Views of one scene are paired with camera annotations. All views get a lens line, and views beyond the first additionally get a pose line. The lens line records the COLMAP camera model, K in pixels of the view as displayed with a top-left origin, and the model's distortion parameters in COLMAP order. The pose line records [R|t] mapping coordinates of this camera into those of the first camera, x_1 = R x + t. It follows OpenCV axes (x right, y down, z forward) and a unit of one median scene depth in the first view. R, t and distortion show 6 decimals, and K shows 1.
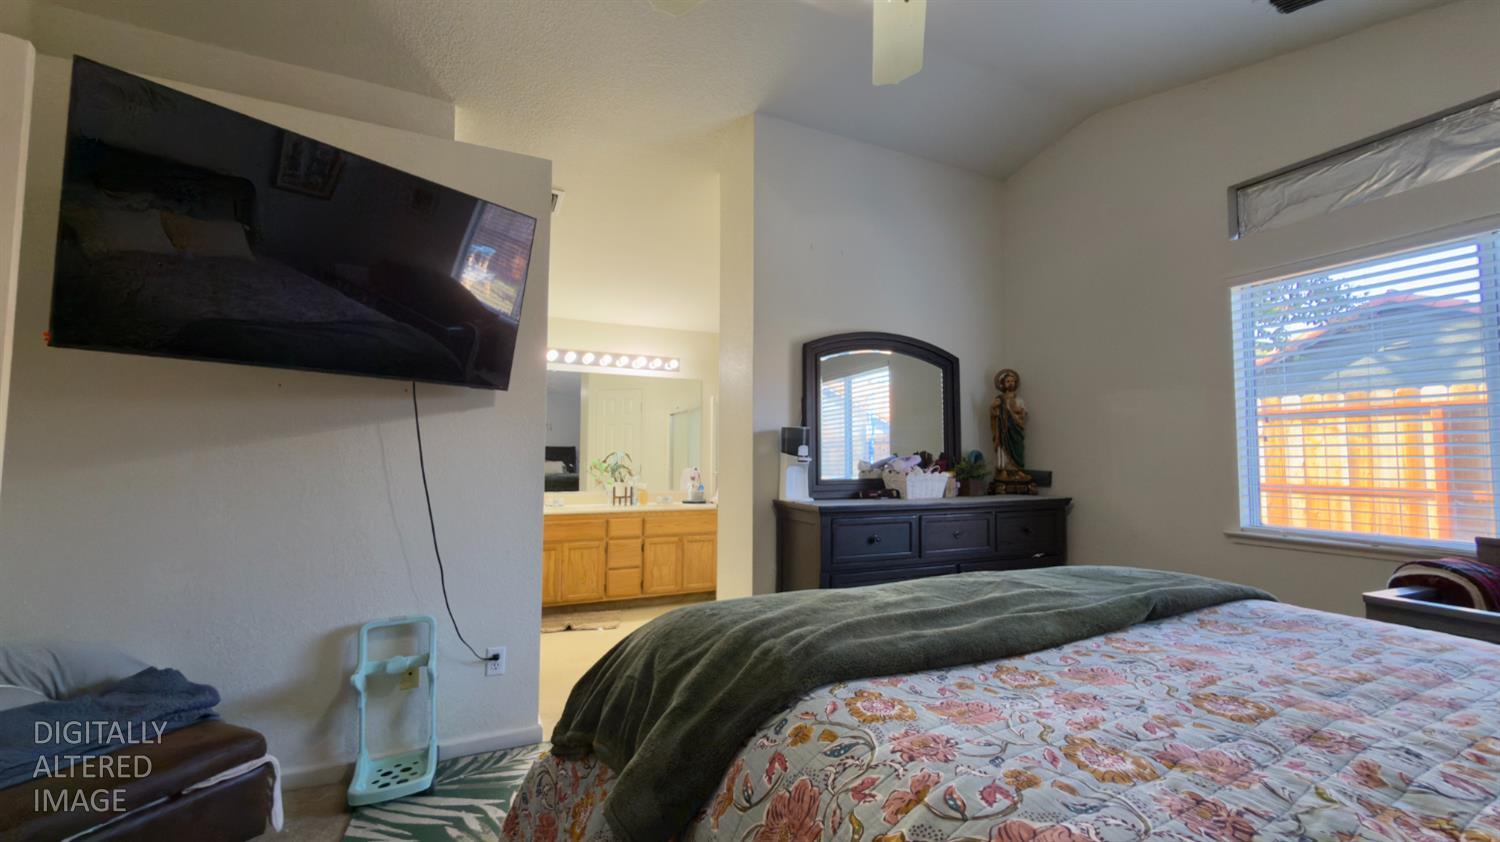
lens RADIAL K [[597.2, 0, 750.8], [0, 597.2, 416.9], [0, 0, 1]] dist [-0.000347, 0.001220]
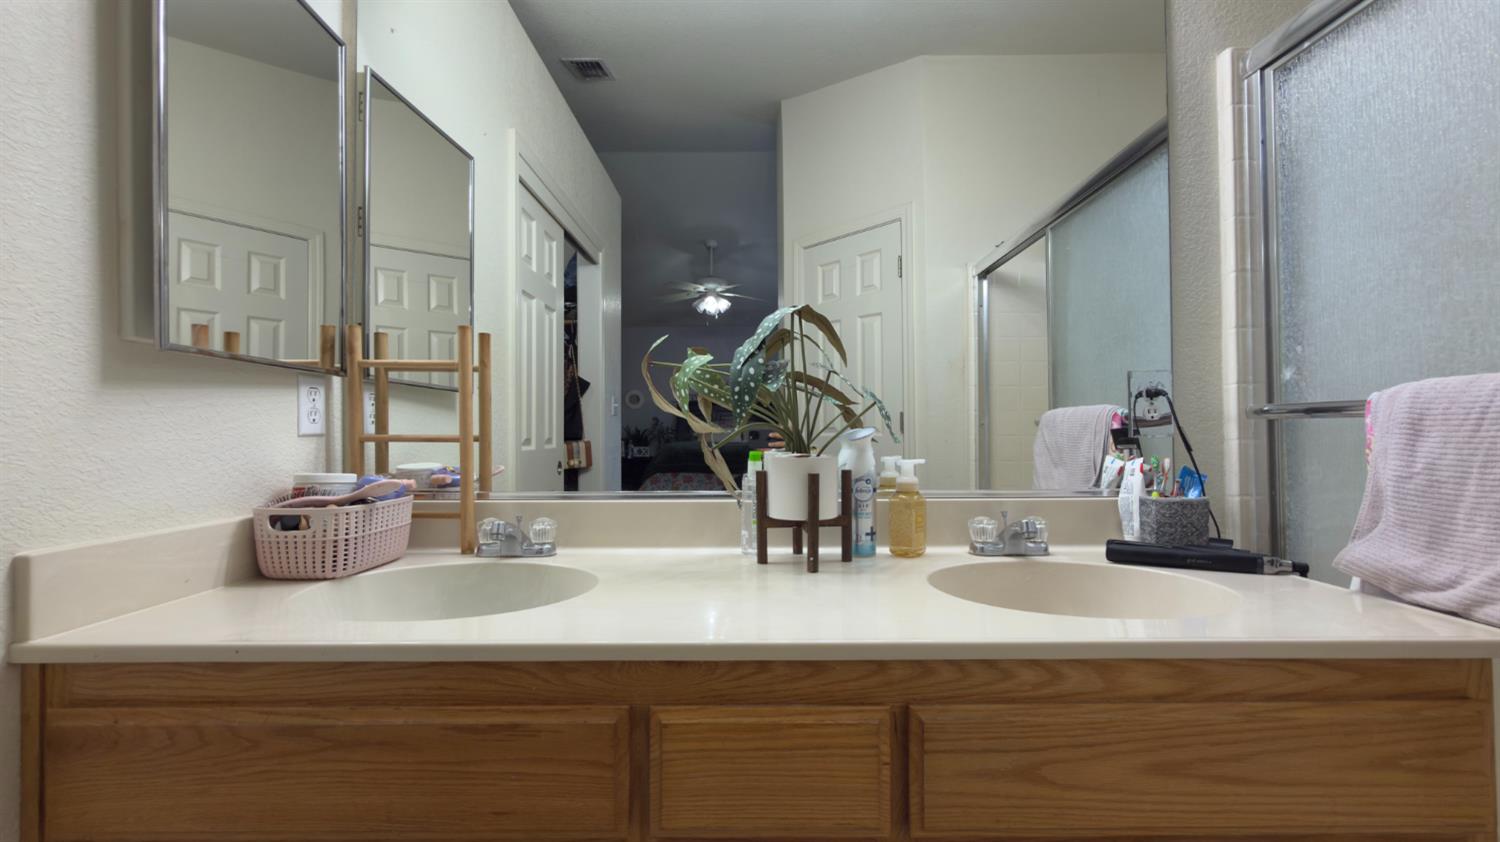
lens RADIAL K [[597.2, 0, 760.9], [0, 597.2, 425.2], [0, 0, 1]] dist [-0.000347, 0.001220]
pose [[0.910405, -0.016154, -0.413403, -0.120173], [0.037777, 0.998309, 0.044183, 0.076951], [0.411990, -0.055842, 0.909476, 0.683821]]
